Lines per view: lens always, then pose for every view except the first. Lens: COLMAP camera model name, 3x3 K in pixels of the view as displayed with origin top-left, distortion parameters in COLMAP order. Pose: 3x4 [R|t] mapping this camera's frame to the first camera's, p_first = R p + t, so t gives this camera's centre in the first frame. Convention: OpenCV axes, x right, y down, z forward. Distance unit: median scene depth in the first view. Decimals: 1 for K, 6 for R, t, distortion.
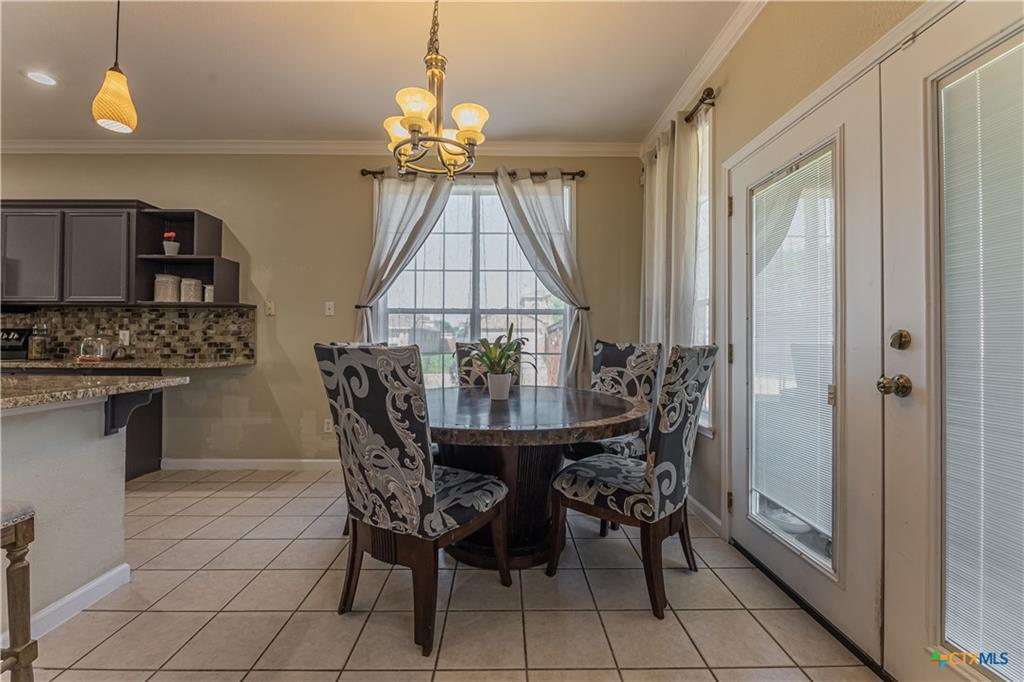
lens RADIAL K [[416.3, 0, 509.3], [0, 416.3, 335.9], [0, 0, 1]] dist [-0.007211, -0.000787]
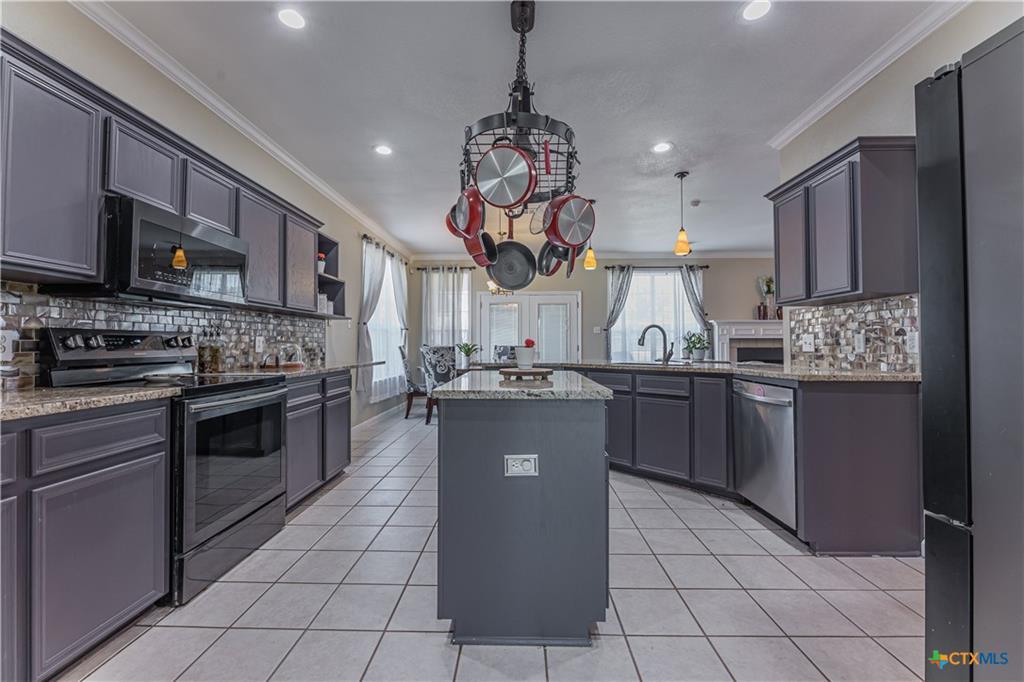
lens RADIAL K [[416.3, 0, 518.5], [0, 416.3, 338.5], [0, 0, 1]] dist [-0.007211, -0.000787]
pose [[0.023289, 0.011118, 0.999667, -1.851408], [-0.006554, 0.999918, -0.010968, -0.001932], [-0.999707, -0.006297, 0.023360, 0.392173]]
